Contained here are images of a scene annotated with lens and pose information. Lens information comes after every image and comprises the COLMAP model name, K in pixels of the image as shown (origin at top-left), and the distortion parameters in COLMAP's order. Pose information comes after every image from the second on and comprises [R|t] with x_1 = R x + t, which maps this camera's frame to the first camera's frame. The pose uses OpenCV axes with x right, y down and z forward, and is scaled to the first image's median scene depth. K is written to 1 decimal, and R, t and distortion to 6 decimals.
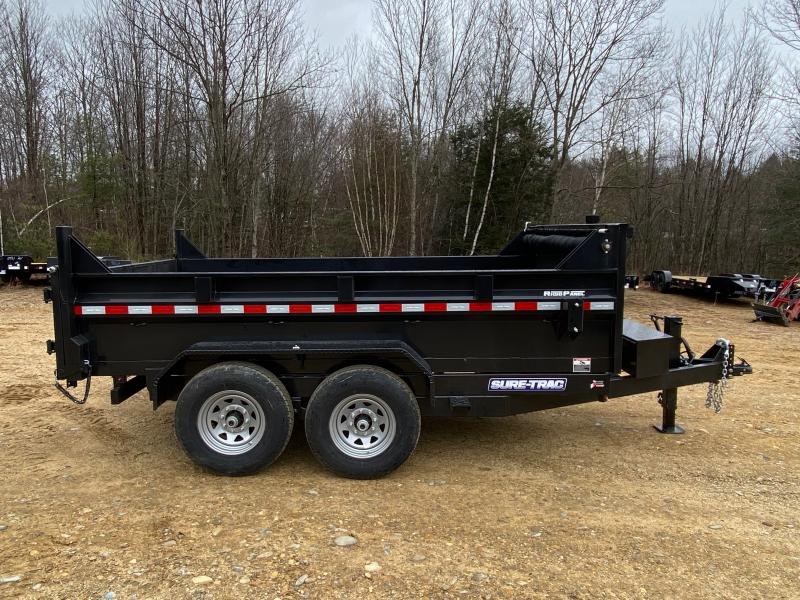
lens RADIAL K [[593.7, 0, 391.4], [0, 593.7, 309.8], [0, 0, 1]] dist [0.076575, -0.096407]
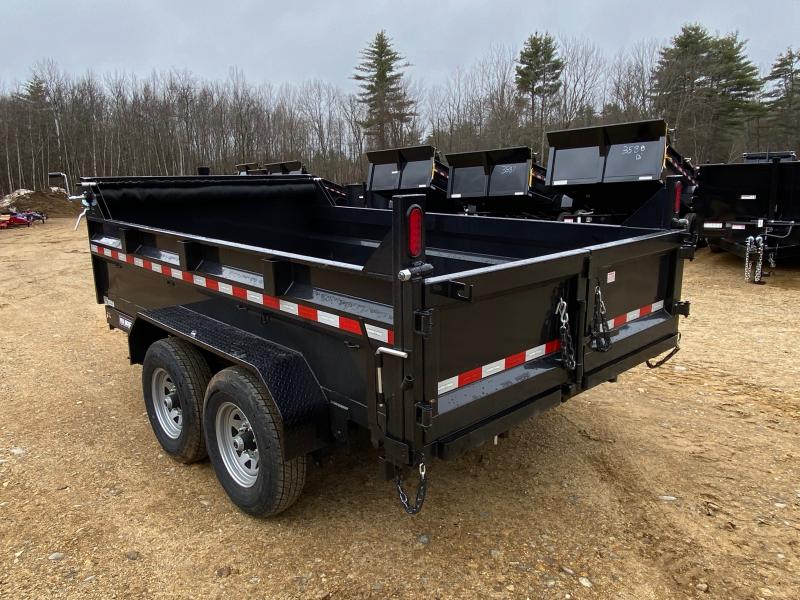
lens RADIAL K [[593.0, 0, 390.6], [0, 593.0, 303.0], [0, 0, 1]] dist [0.078523, -0.101431]
pose [[-0.681037, -0.154171, 0.715835, -0.927911], [0.110660, 0.944687, 0.308740, -0.284151], [-0.723839, 0.289478, -0.626307, 1.925759]]
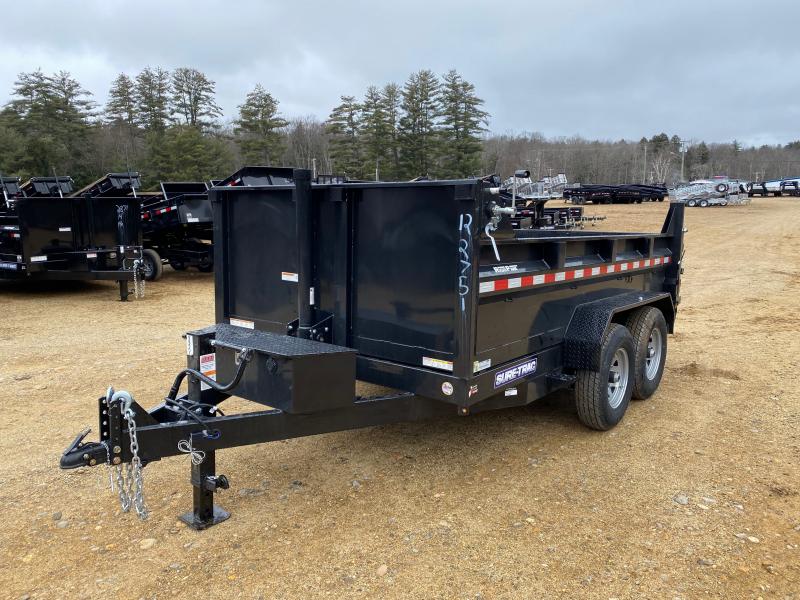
lens RADIAL K [[610.9, 0, 396.6], [0, 610.9, 284.8], [0, 0, 1]] dist [0.012476, -0.003626]
pose [[-0.620347, 0.083190, -0.779904, 1.067509], [-0.115949, 0.973707, 0.196089, -0.228920], [0.775710, 0.212072, -0.594390, 1.956532]]
